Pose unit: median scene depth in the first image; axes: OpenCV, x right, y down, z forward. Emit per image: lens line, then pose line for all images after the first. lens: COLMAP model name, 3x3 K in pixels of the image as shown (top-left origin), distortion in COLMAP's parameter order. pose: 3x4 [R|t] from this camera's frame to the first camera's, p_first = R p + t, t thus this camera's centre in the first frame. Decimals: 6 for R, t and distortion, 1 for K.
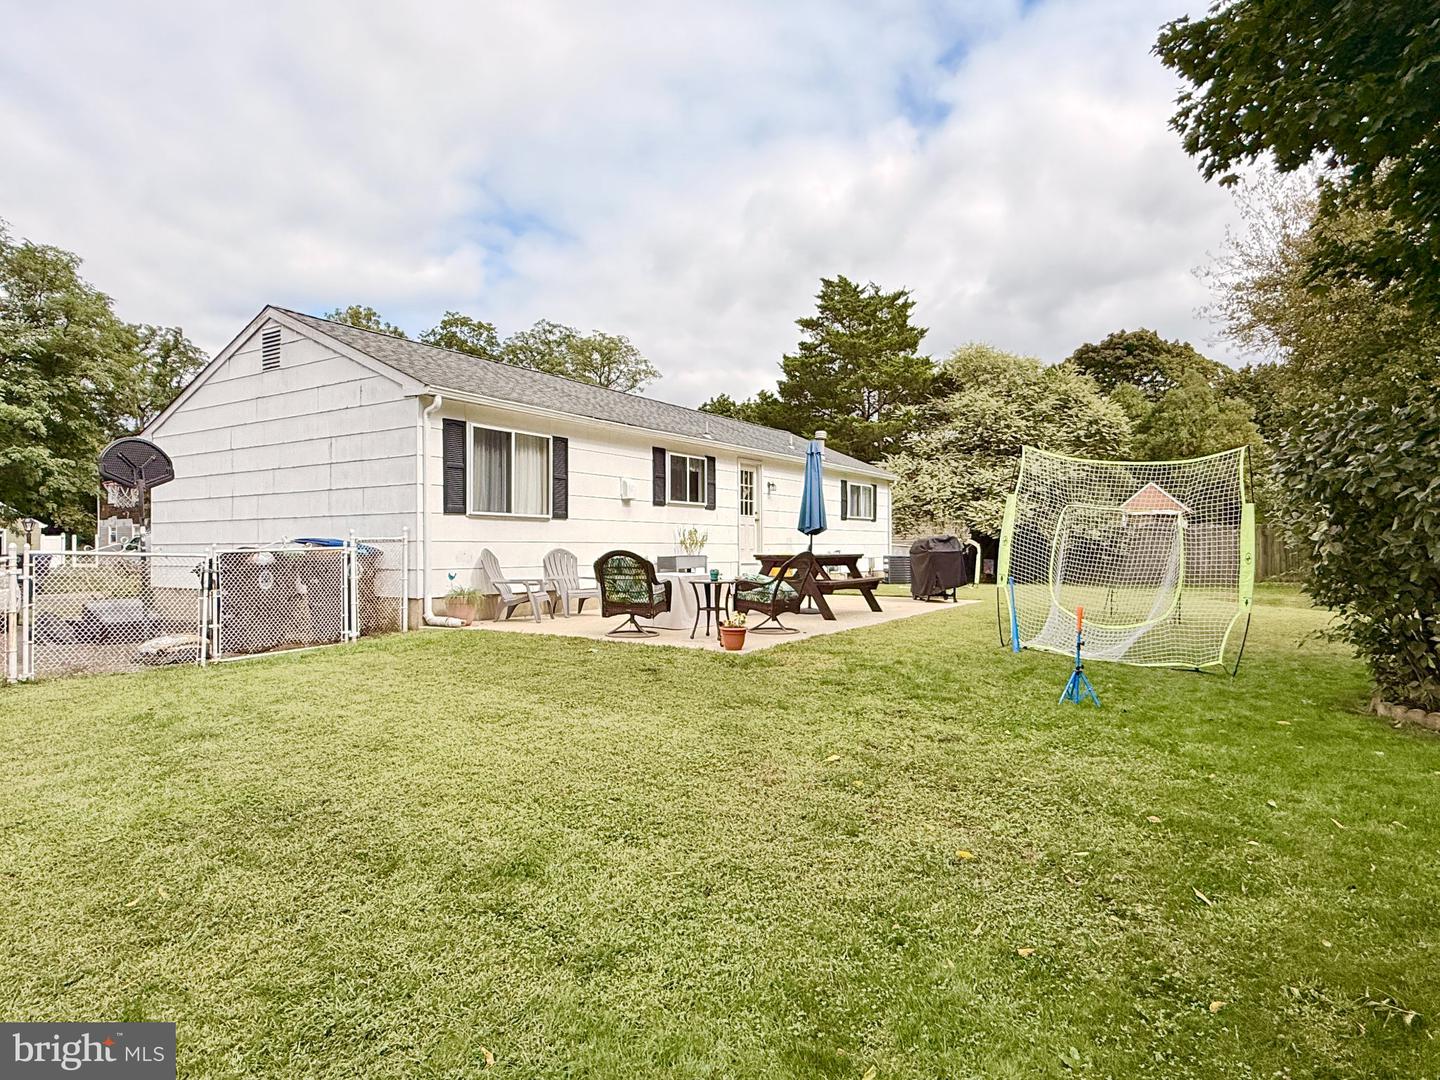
lens RADIAL K [[847.8, 0, 721.1], [0, 847.8, 543.1], [0, 0, 1]] dist [0.001569, 0.001377]
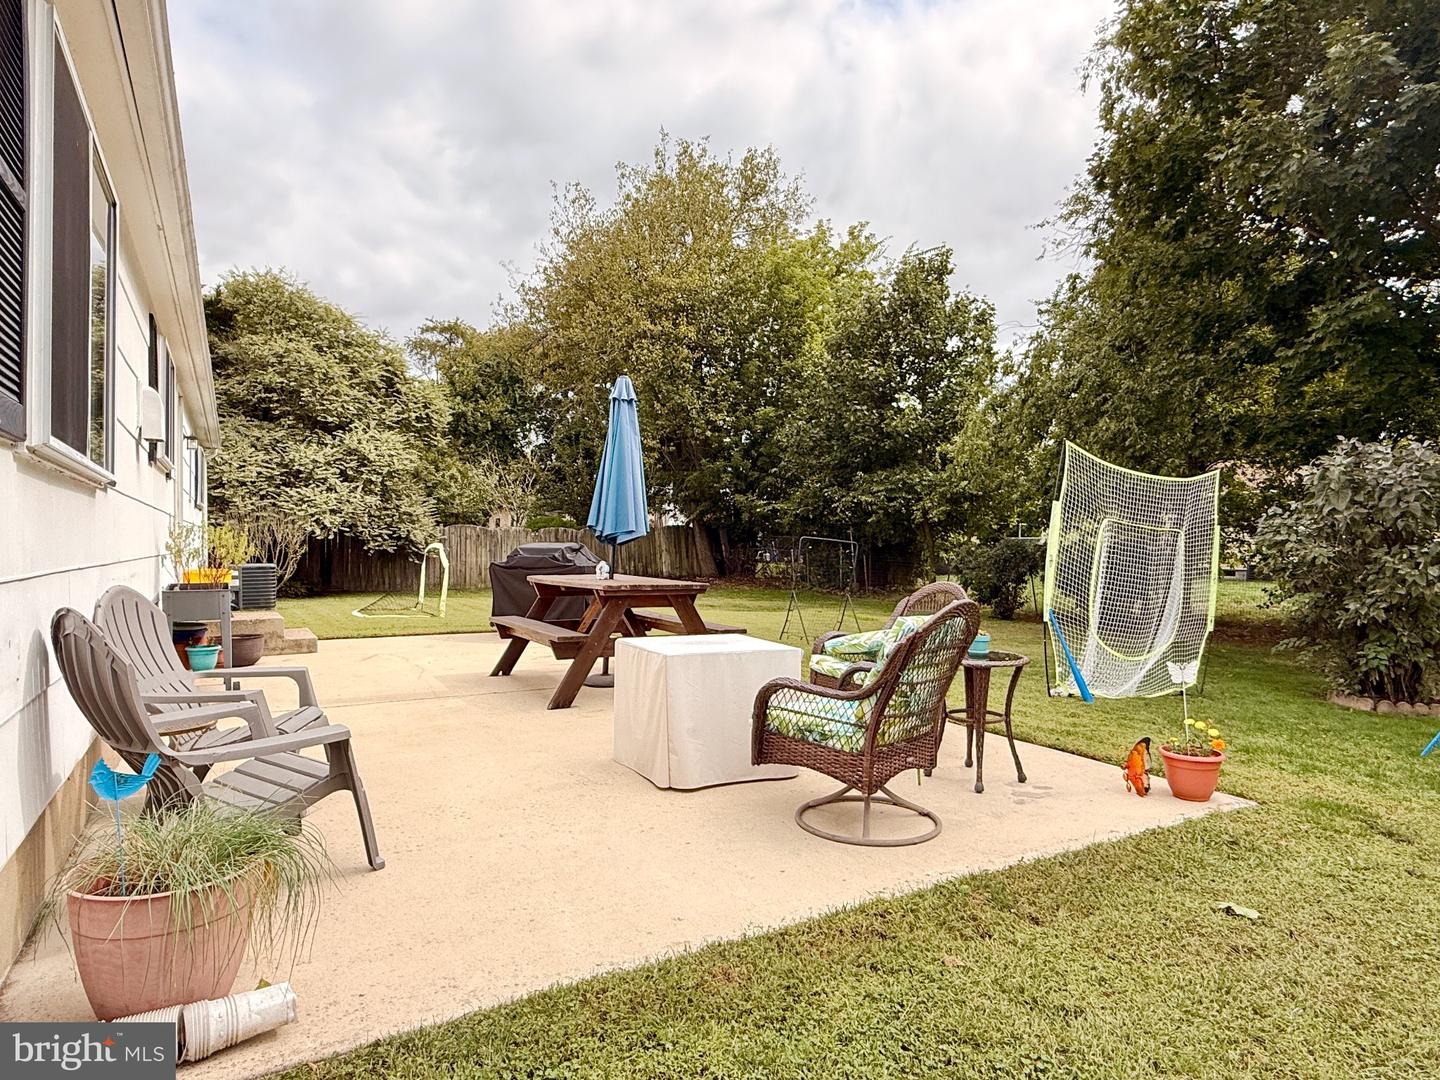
lens RADIAL K [[847.8, 0, 718.3], [0, 847.8, 542.8], [0, 0, 1]] dist [0.001569, 0.001377]
pose [[0.463433, 0.012923, 0.886038, -0.305722], [-0.015675, 0.999857, -0.006384, -0.006027], [-0.885993, -0.010930, 0.463569, 0.598297]]
